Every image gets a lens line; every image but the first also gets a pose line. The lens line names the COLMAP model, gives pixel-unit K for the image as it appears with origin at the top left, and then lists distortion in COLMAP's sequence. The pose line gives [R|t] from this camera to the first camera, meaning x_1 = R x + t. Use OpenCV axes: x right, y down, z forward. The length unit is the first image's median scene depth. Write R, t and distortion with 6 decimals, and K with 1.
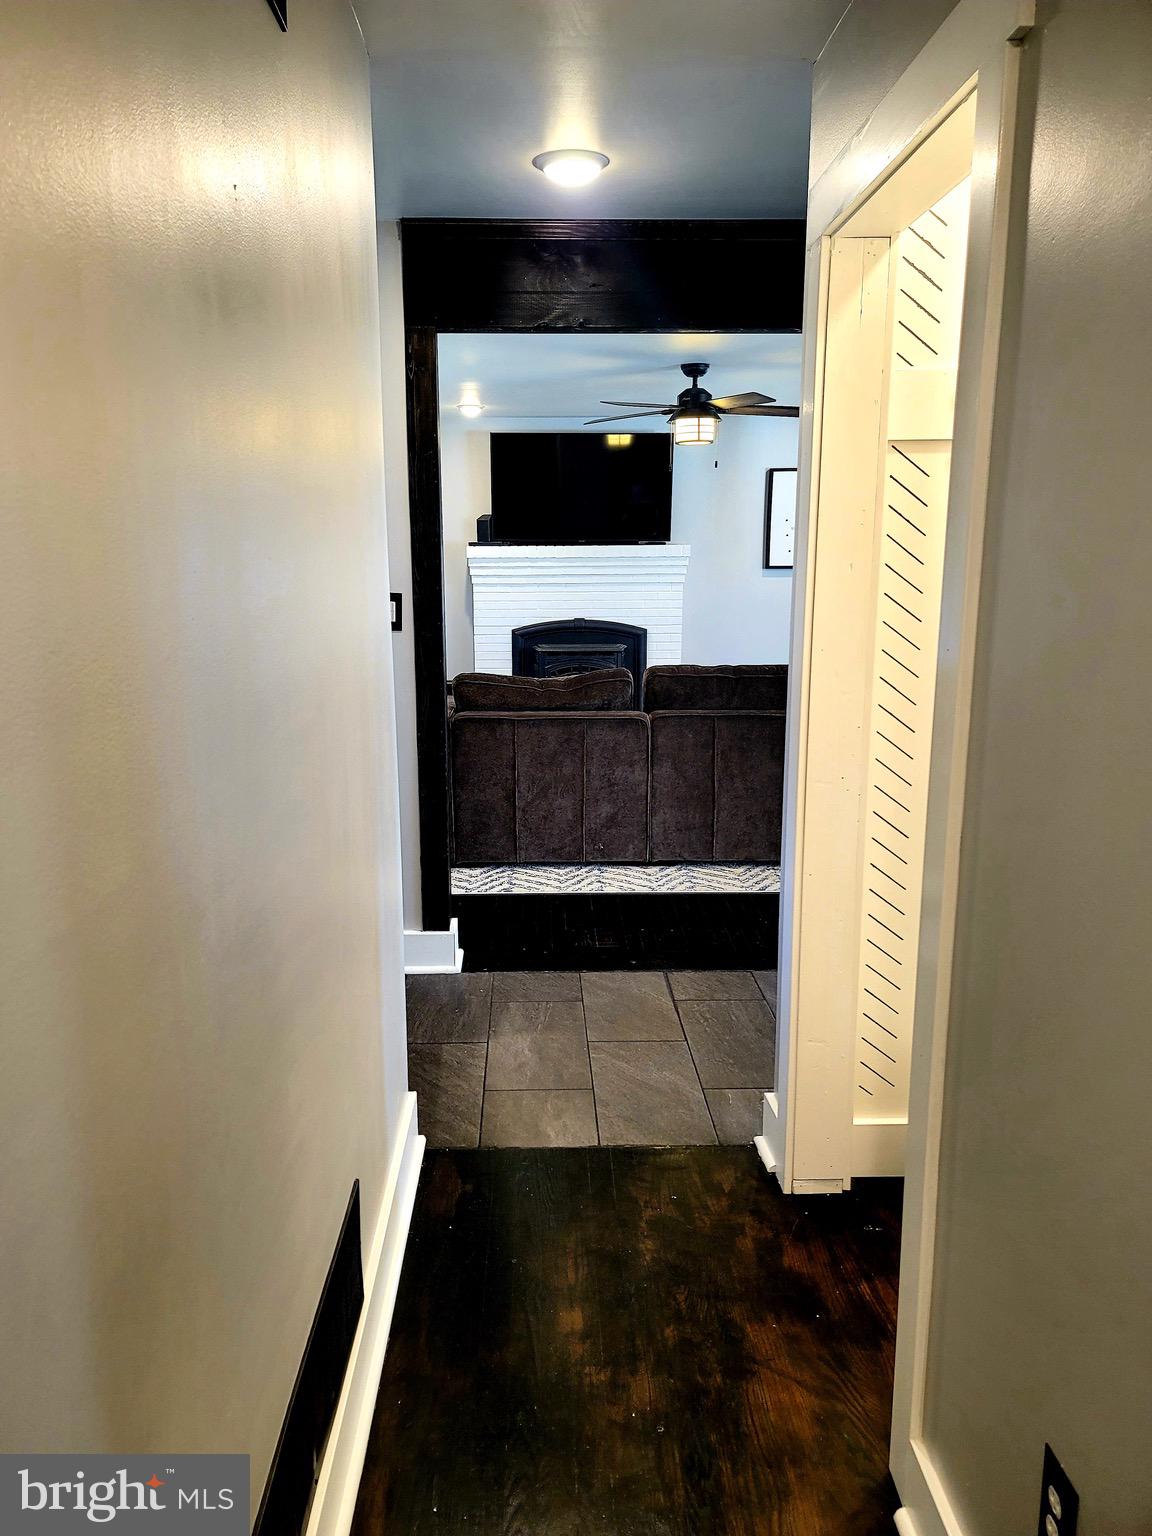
lens RADIAL K [[1109.2, 0, 547.5], [0, 1109.2, 782.7], [0, 0, 1]] dist [0.046595, -0.018197]
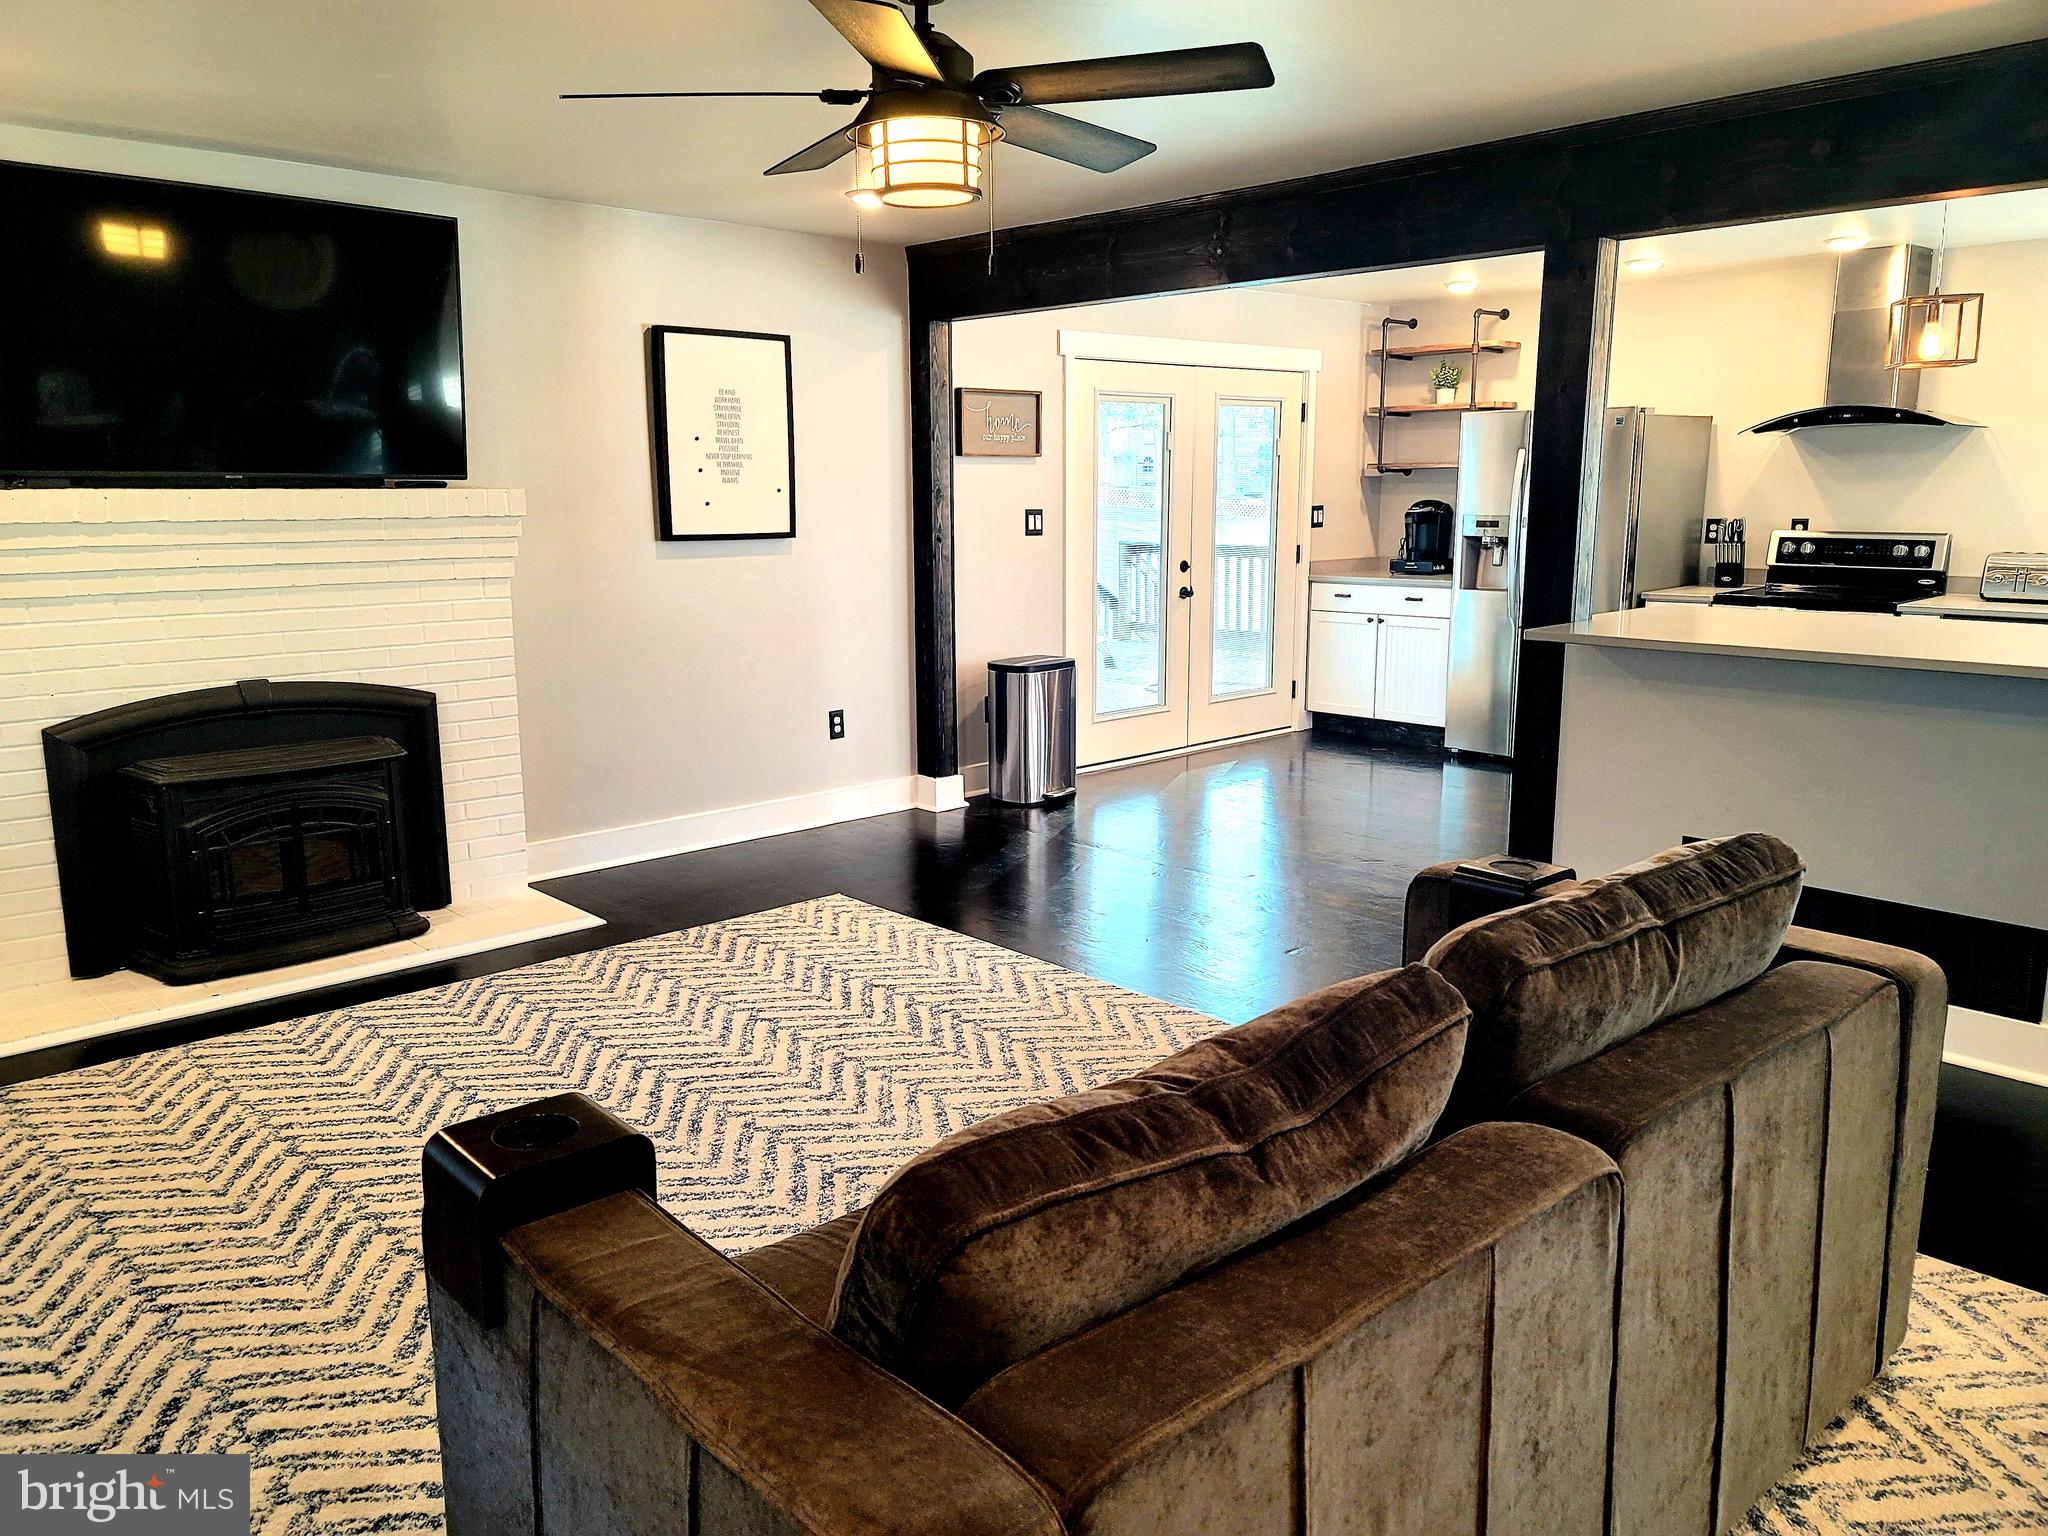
lens RADIAL K [[1478.9, 0, 1010.2], [0, 1478.9, 760.7], [0, 0, 1]] dist [0.046595, -0.018197]
pose [[0.746556, -0.121526, 0.654130, -0.207091], [0.146475, 0.989075, 0.016582, -0.166553], [-0.648999, 0.083434, 0.756201, 0.817873]]
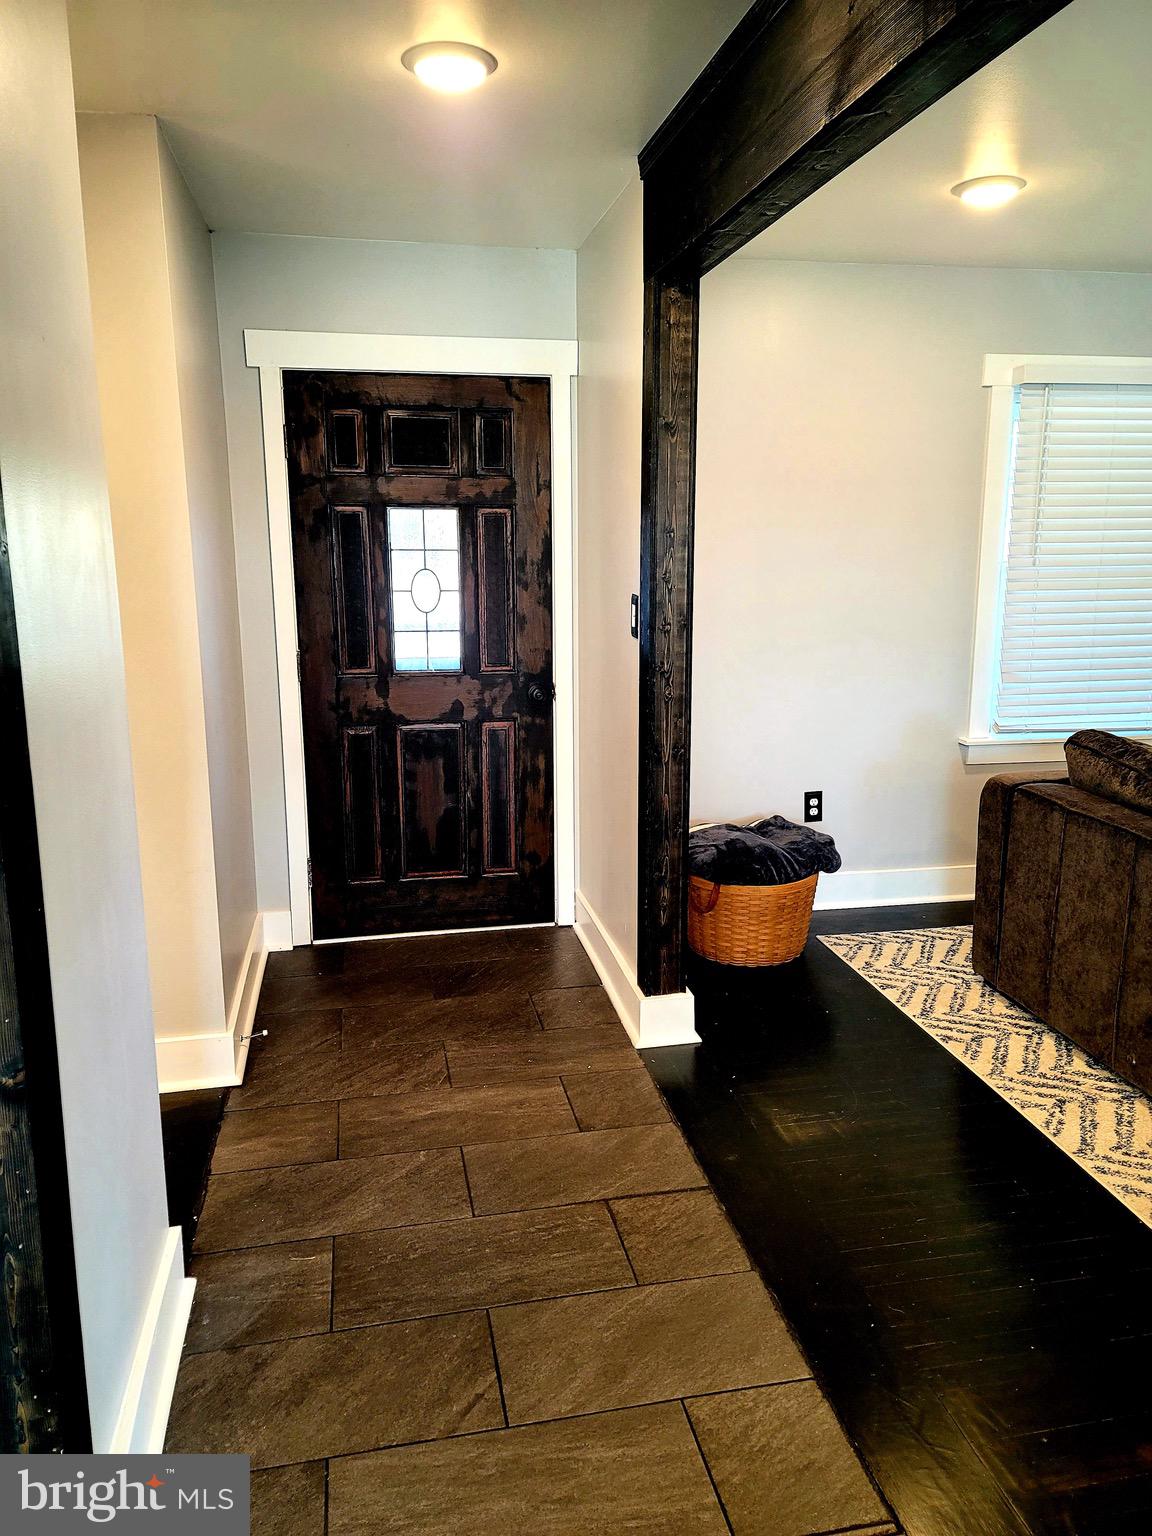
lens RADIAL K [[1109.2, 0, 585.0], [0, 1109.2, 766.7], [0, 0, 1]] dist [0.046595, -0.018197]
pose [[0.182863, 0.199462, -0.962692, 0.529104], [-0.202541, 0.965841, 0.161642, -0.126491], [0.962049, 0.165426, 0.217016, 0.579356]]
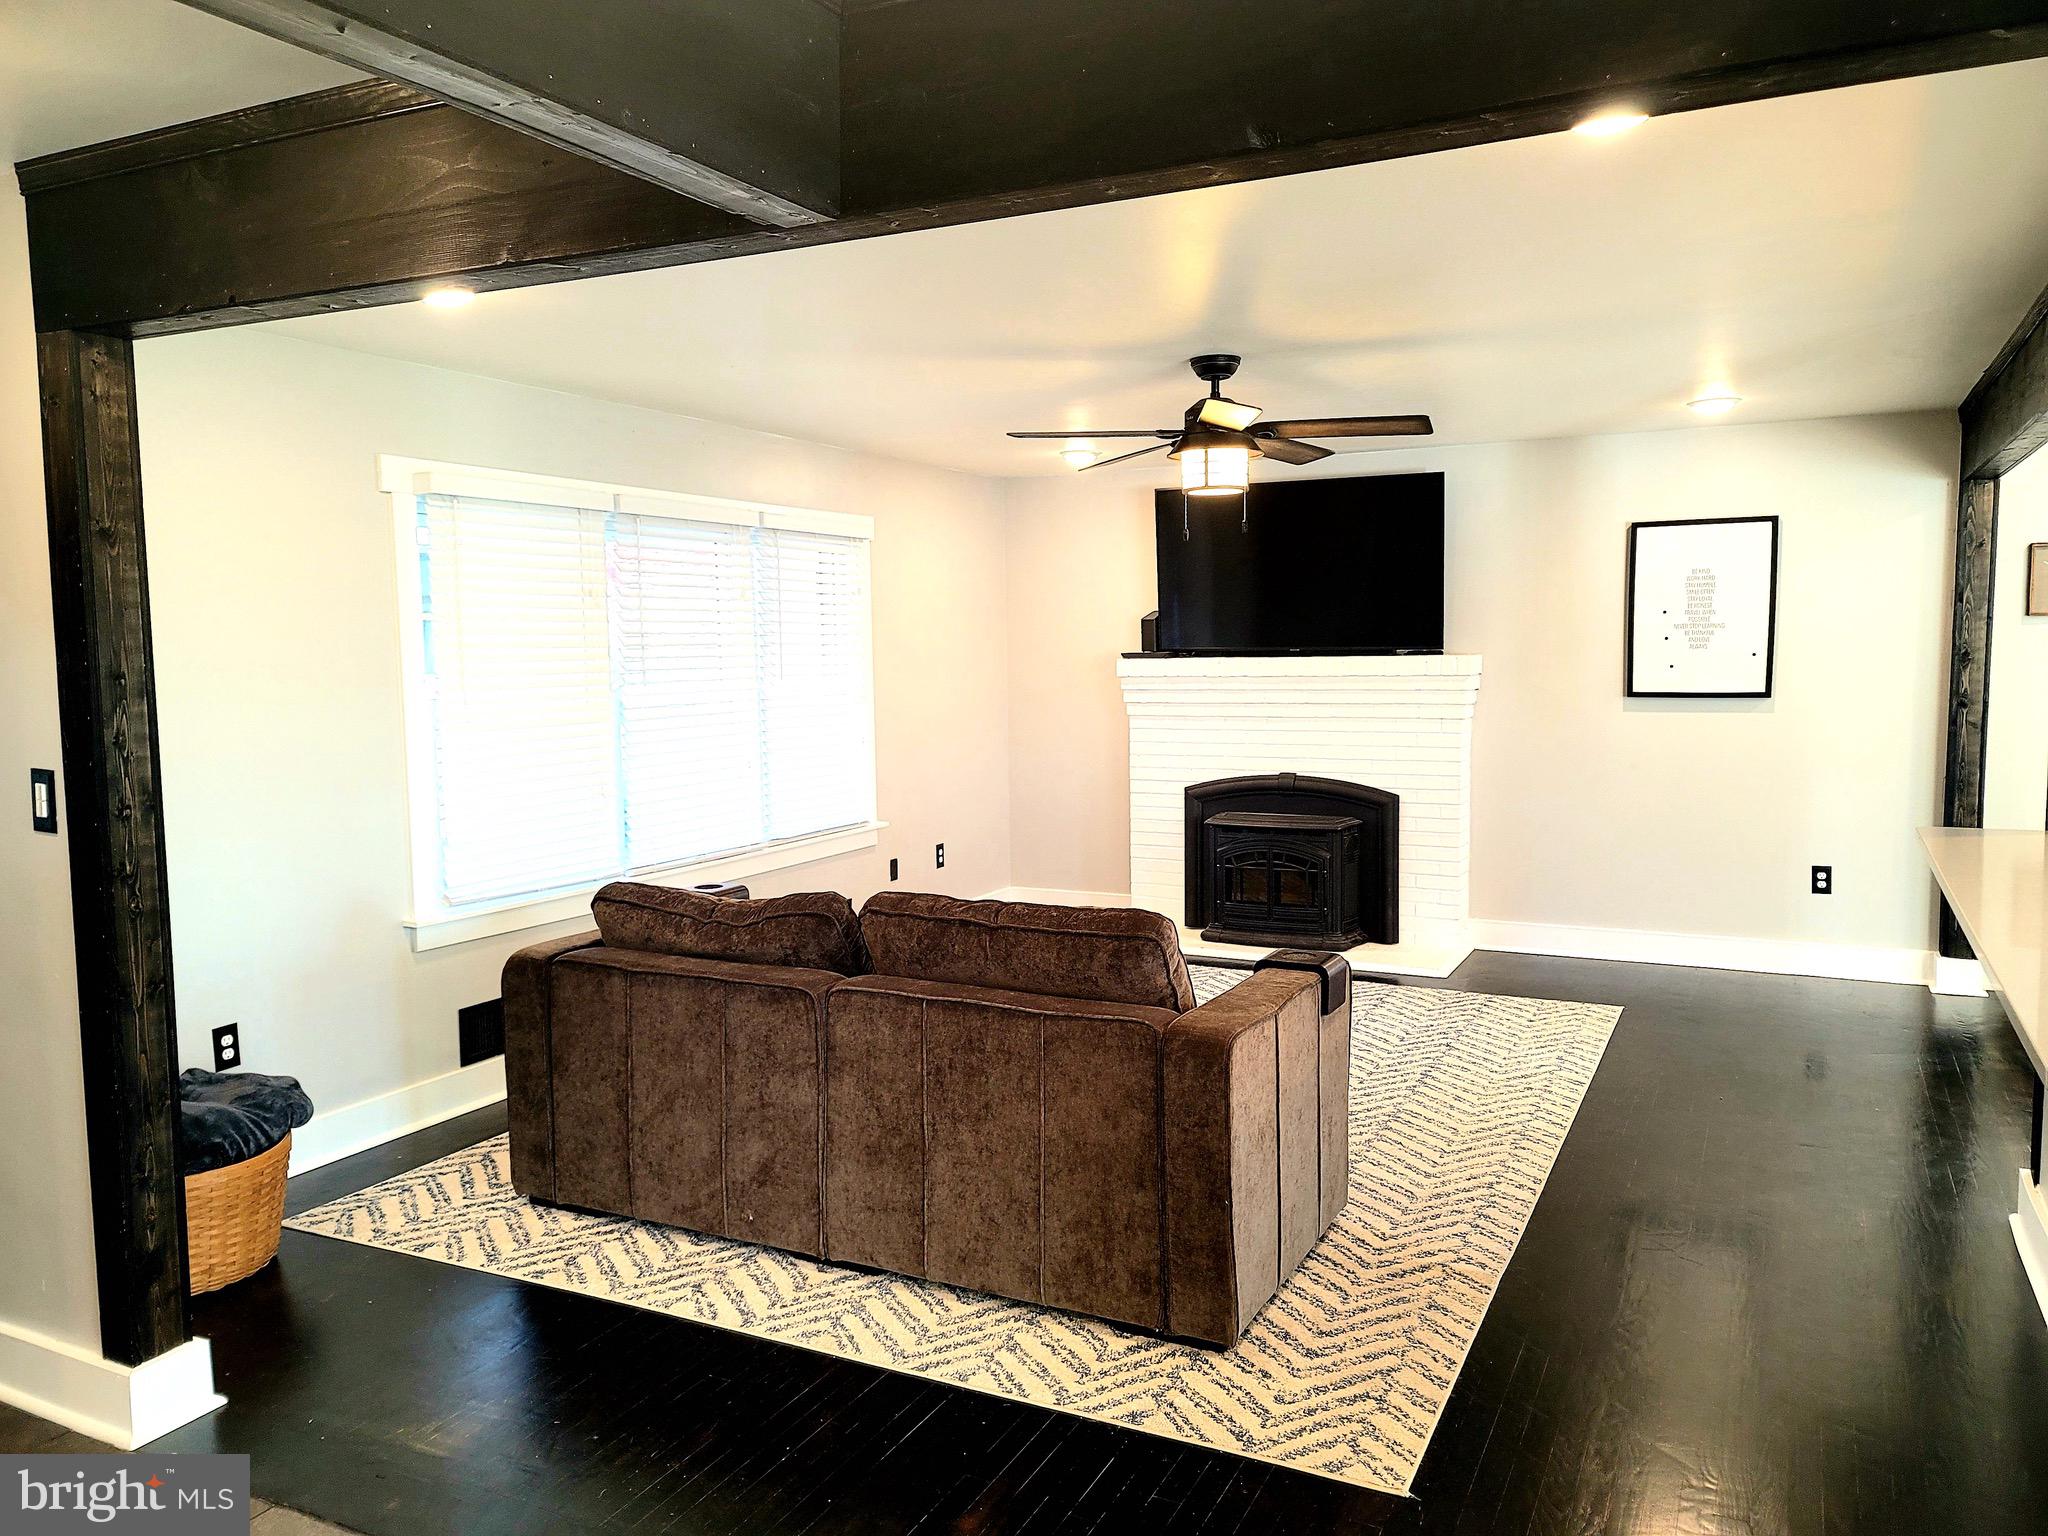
lens RADIAL K [[1478.9, 0, 1043.9], [0, 1478.9, 776.1], [0, 0, 1]] dist [0.046595, -0.018197]
pose [[0.890345, 0.035116, -0.453929, 0.506445], [-0.088377, 0.991387, -0.096650, -0.100282], [0.446626, 0.126169, 0.885780, 0.389120]]
